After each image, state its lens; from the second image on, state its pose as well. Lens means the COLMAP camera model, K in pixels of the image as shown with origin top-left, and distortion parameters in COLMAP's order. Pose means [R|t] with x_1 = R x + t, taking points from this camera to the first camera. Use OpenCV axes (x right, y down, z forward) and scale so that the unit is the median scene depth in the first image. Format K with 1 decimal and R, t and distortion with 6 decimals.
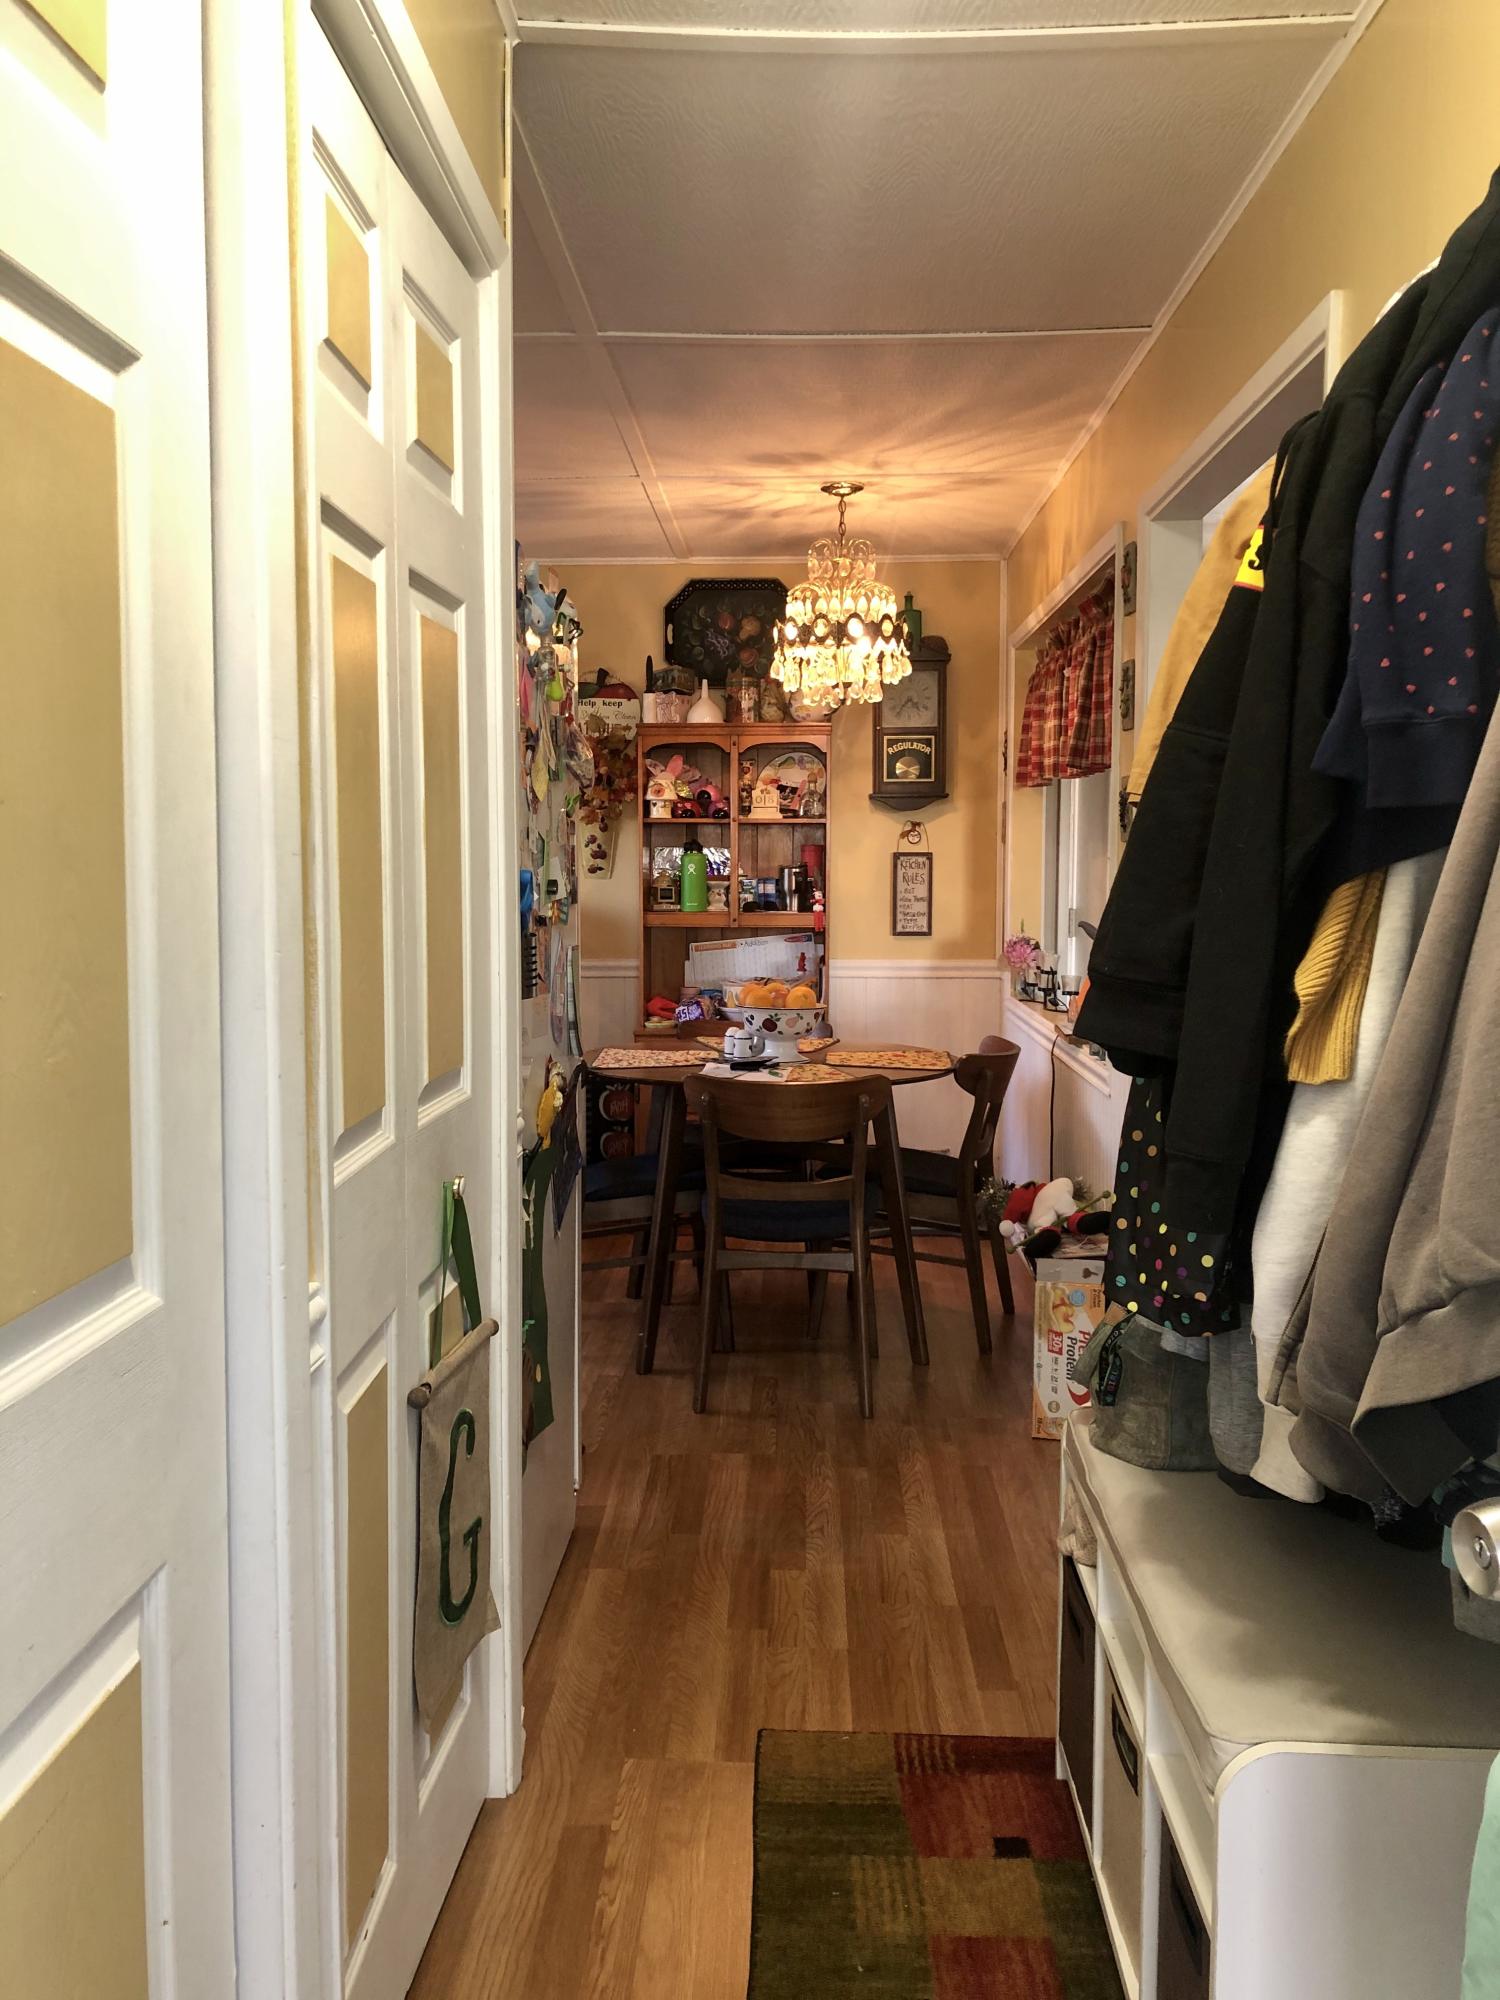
lens RADIAL K [[1661.5, 0, 748.3], [0, 1661.5, 1005.0], [0, 0, 1]] dist [0.086386, -0.077175]
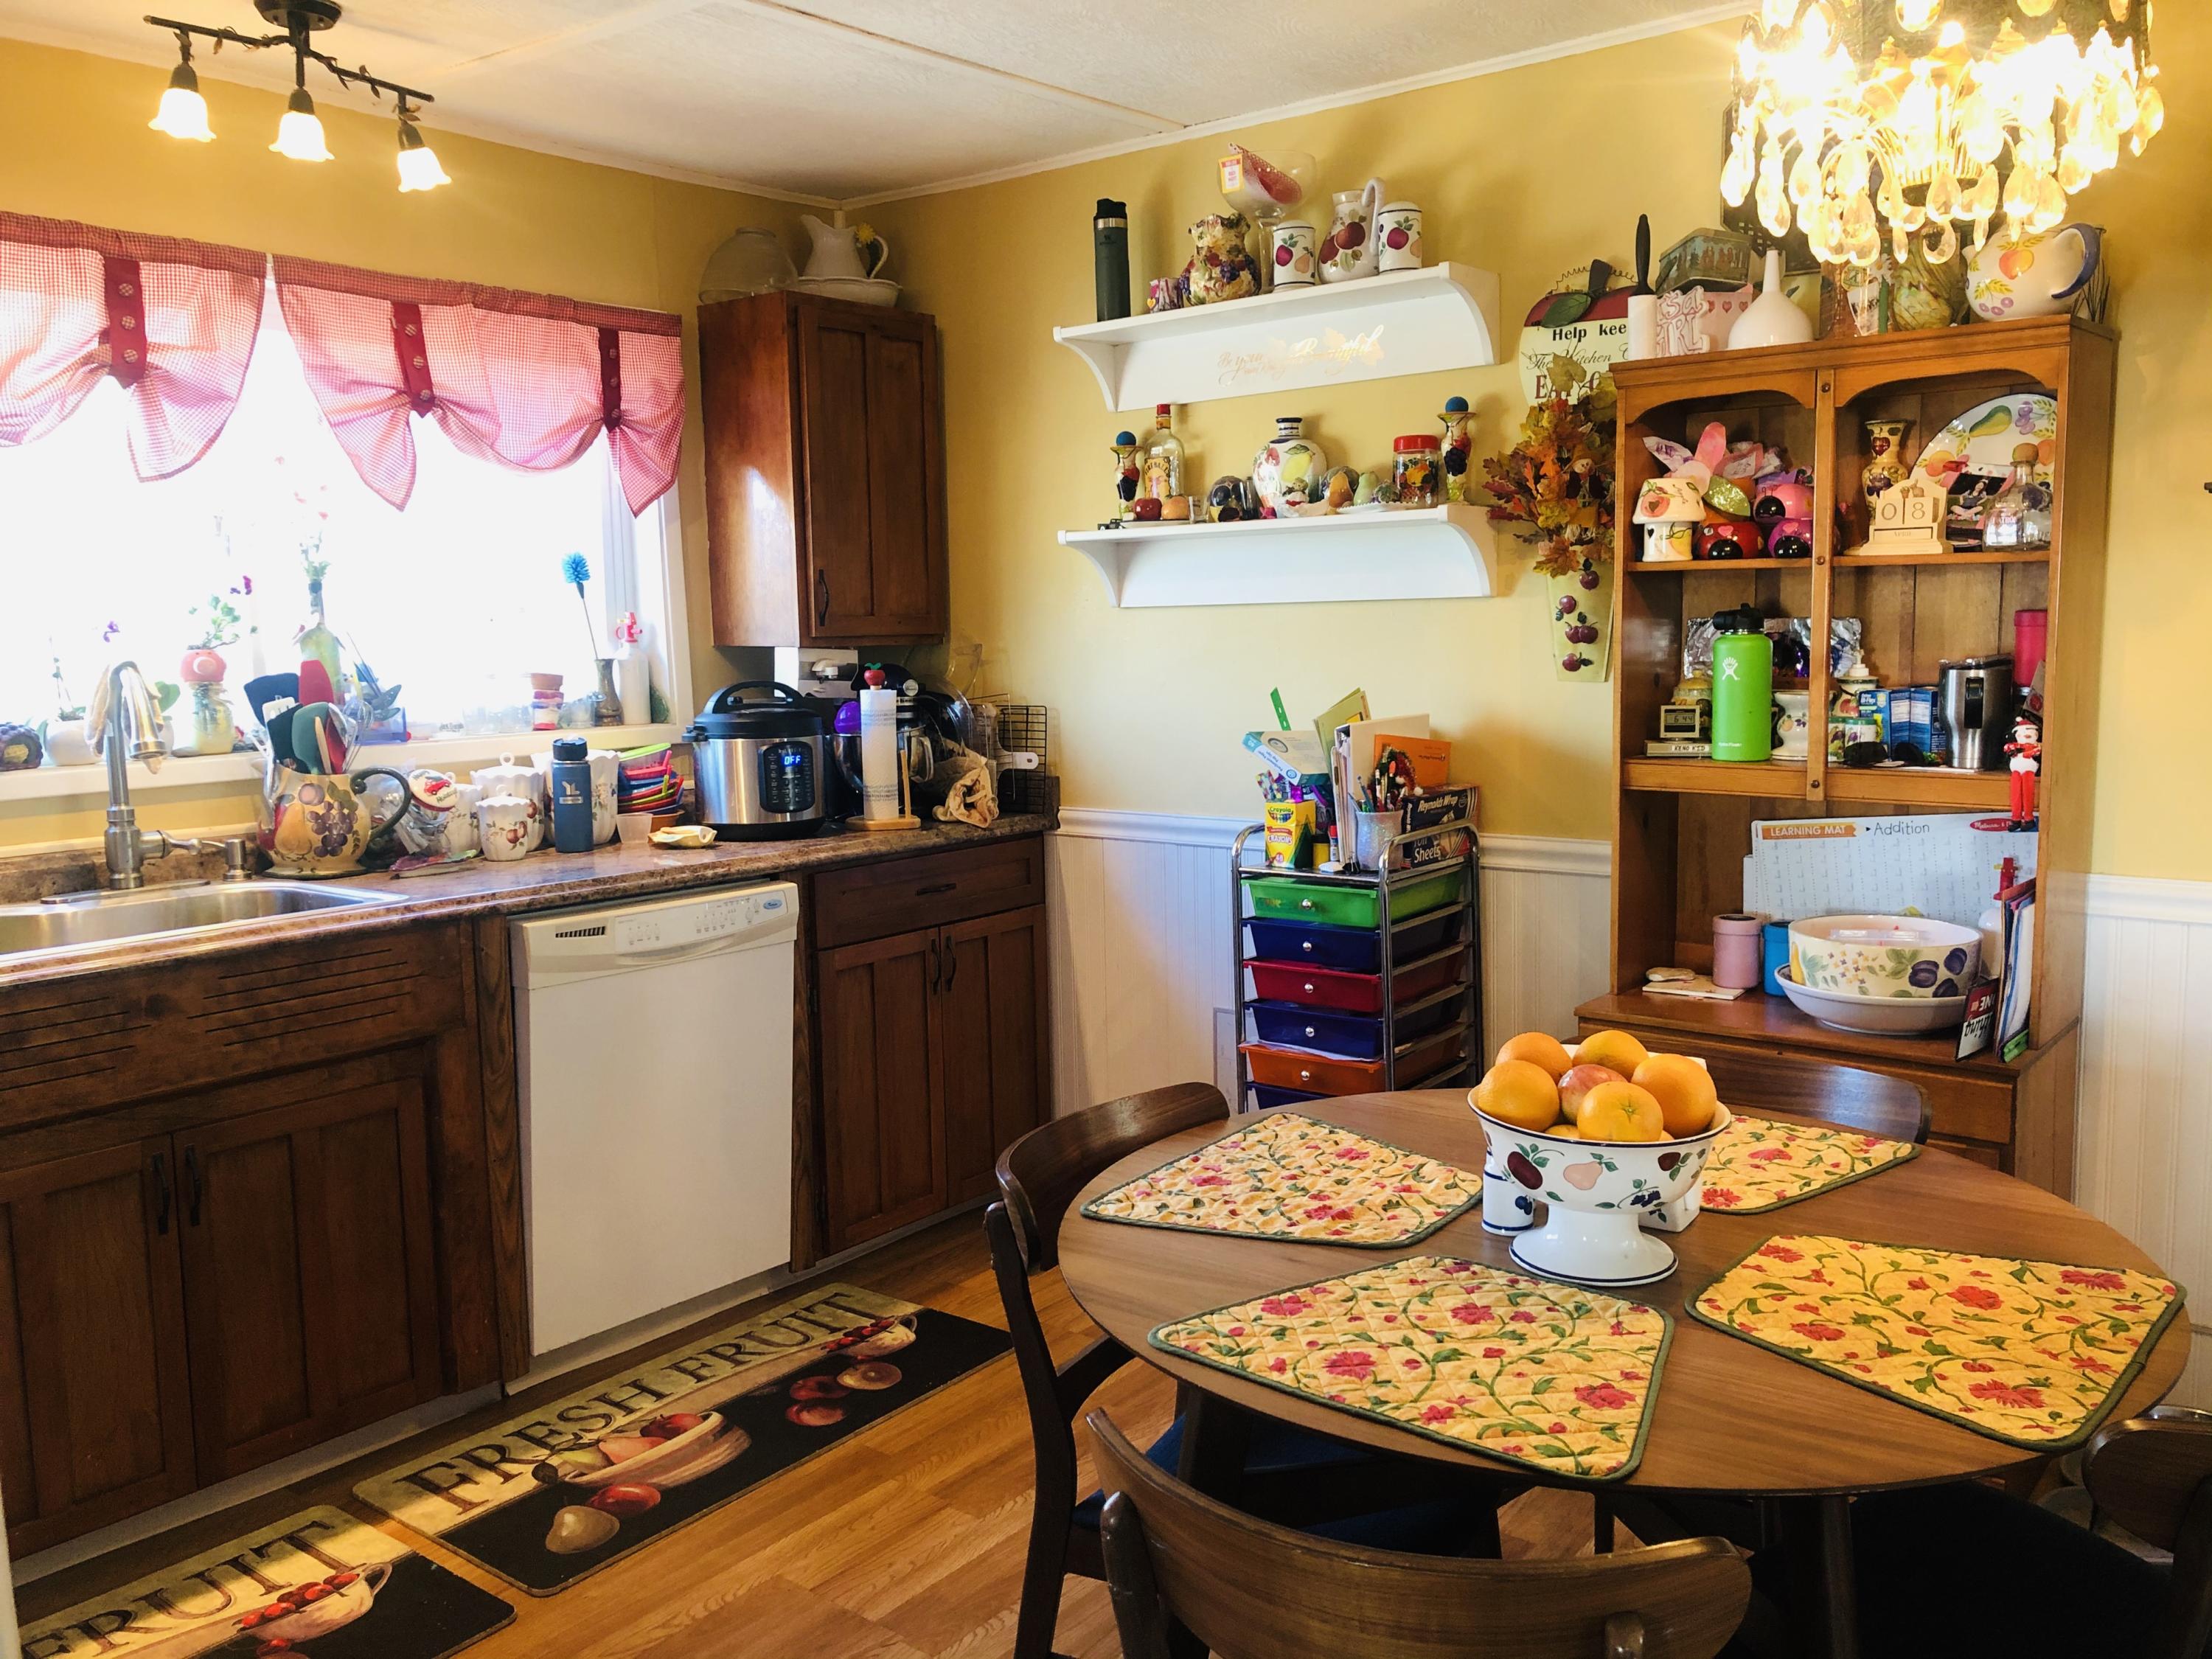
lens RADIAL K [[1837.7, 0, 1104.2], [0, 1837.7, 805.6], [0, 0, 1]] dist [0.086386, -0.077175]
pose [[0.800663, 0.051171, -0.596926, 0.136792], [-0.030645, 0.998539, 0.044495, -0.061264], [0.598331, -0.017333, 0.801061, 0.478887]]
